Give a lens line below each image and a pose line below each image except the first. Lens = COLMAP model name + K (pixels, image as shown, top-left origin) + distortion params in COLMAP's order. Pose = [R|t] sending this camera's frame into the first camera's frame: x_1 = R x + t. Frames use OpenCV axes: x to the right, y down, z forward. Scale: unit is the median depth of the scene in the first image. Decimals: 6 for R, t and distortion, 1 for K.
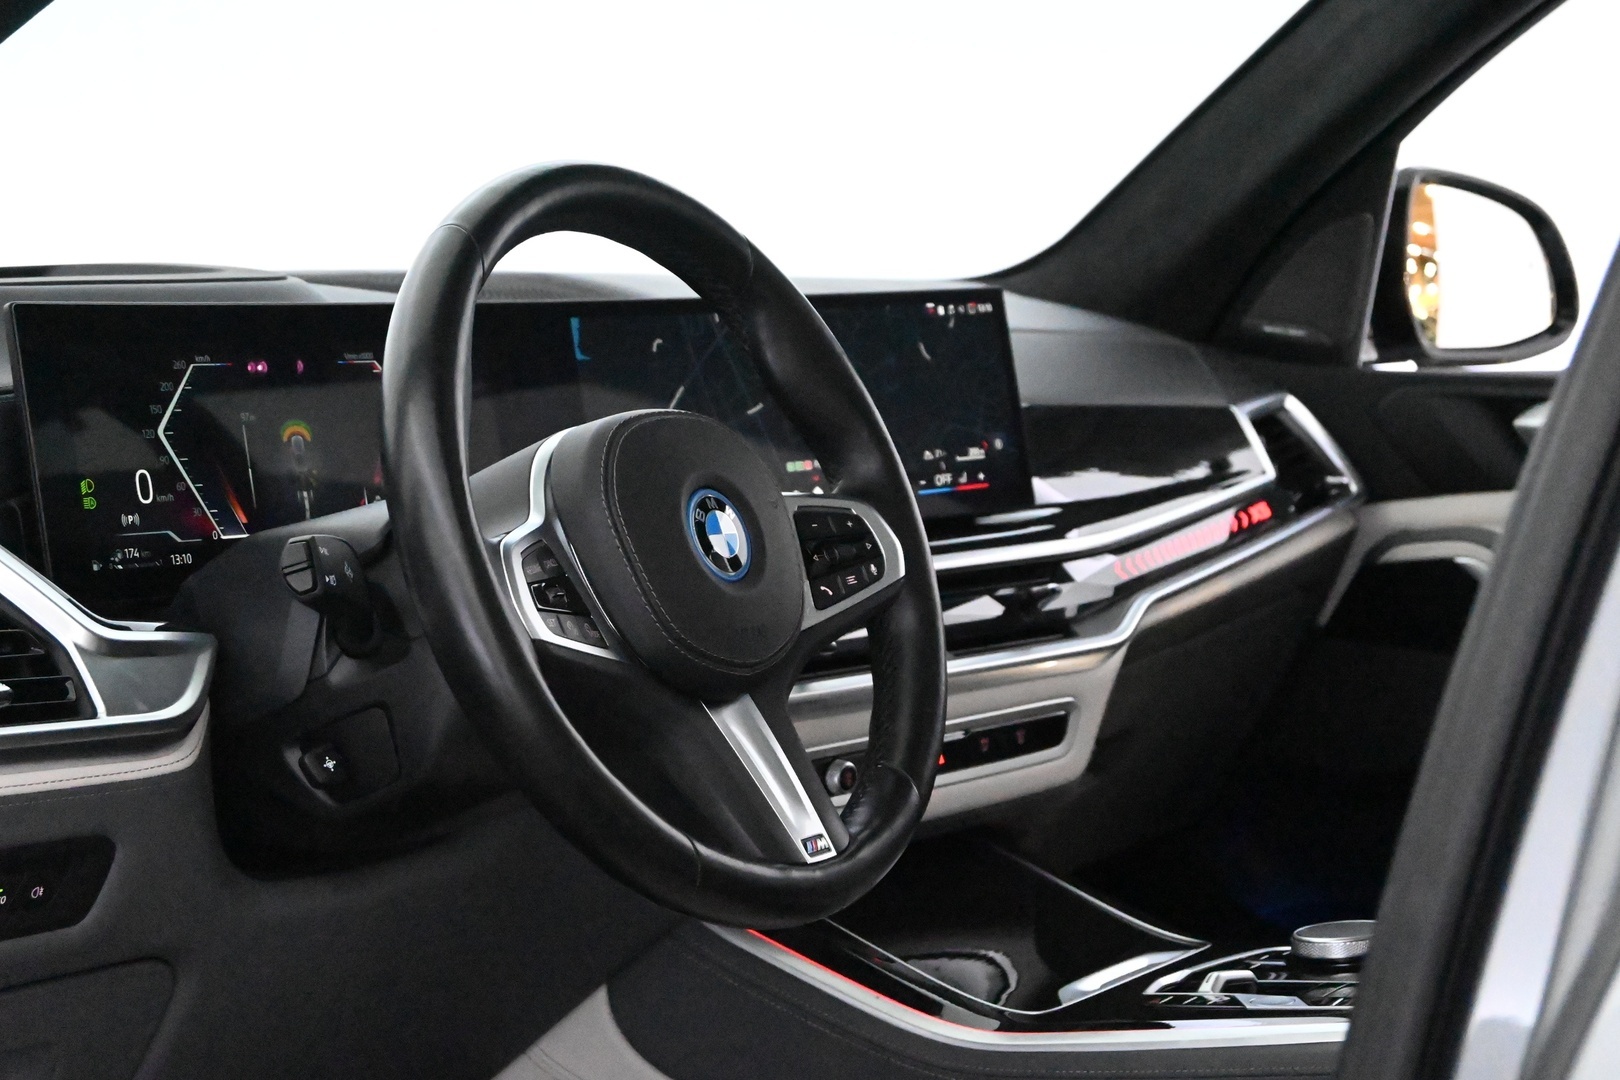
lens RADIAL K [[3090.4, 0, 810.0], [0, 3090.4, 540.0], [0, 0, 1]] dist [-0.012649, -0.070703]
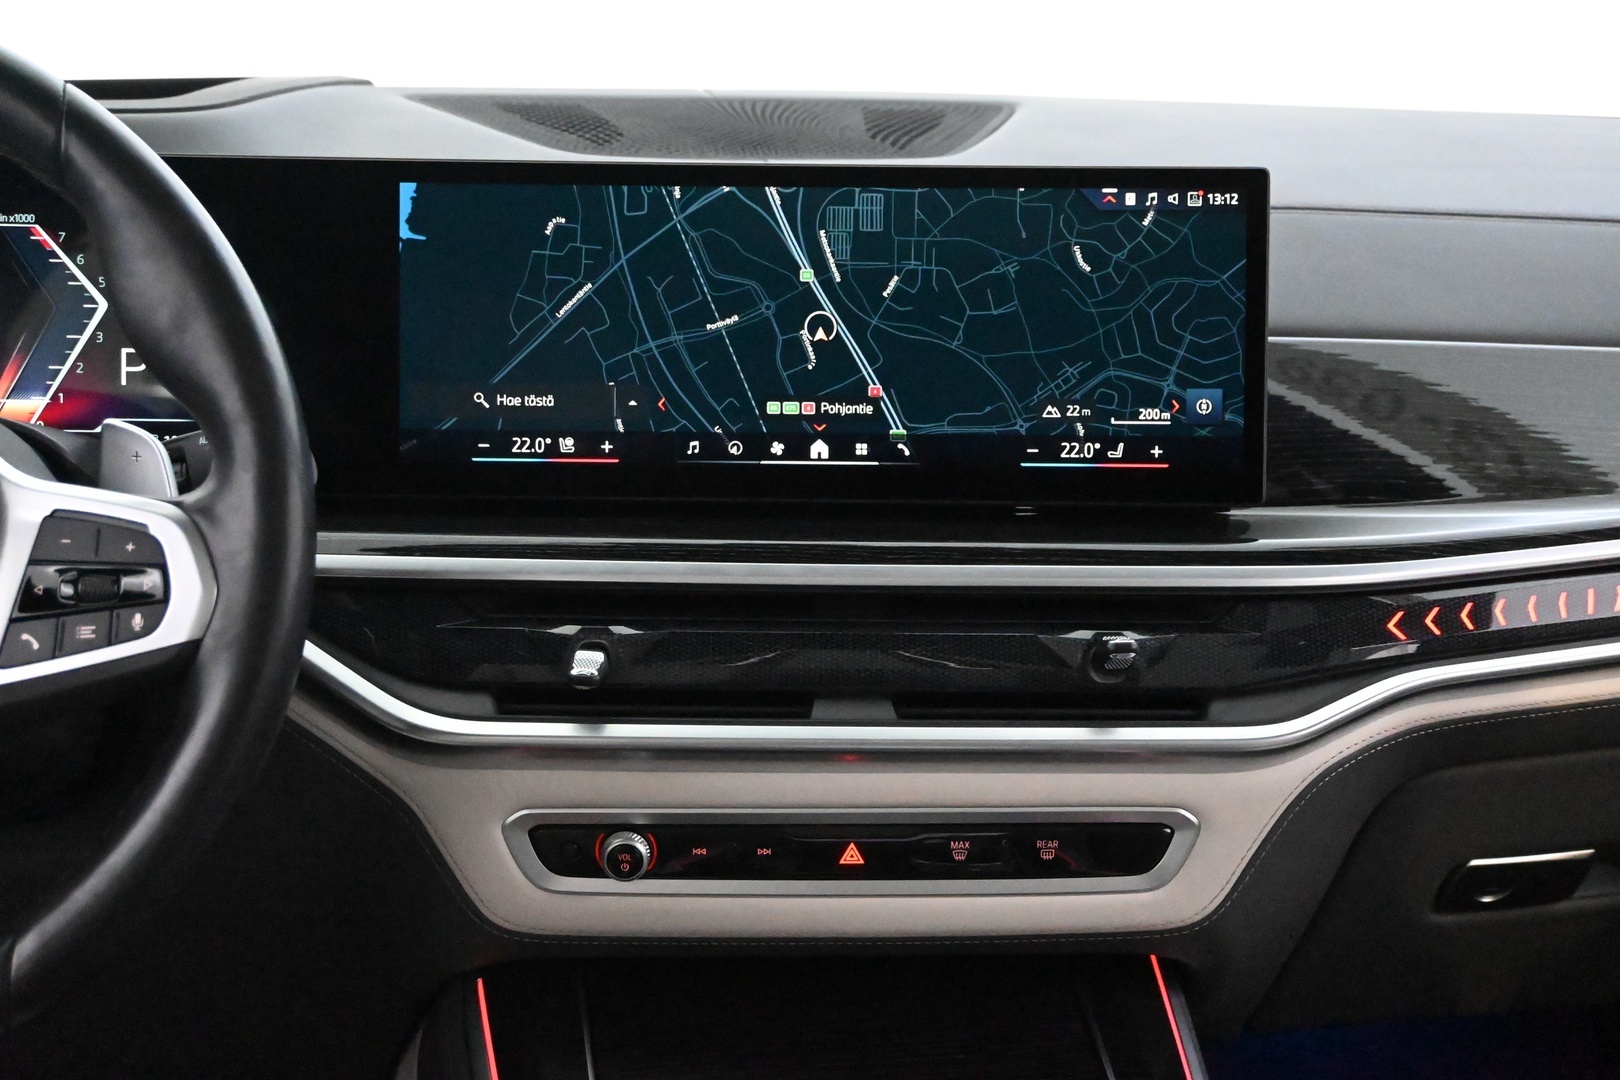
lens RADIAL K [[2357.7, 0, 810.0], [0, 2357.7, 540.0], [0, 0, 1]] dist [0.002741, 0.024326]
pose [[0.690334, 0.182378, -0.700127, 0.404120], [-0.088614, 0.981734, 0.168361, -0.089882], [0.718044, -0.054184, 0.693885, 0.648621]]
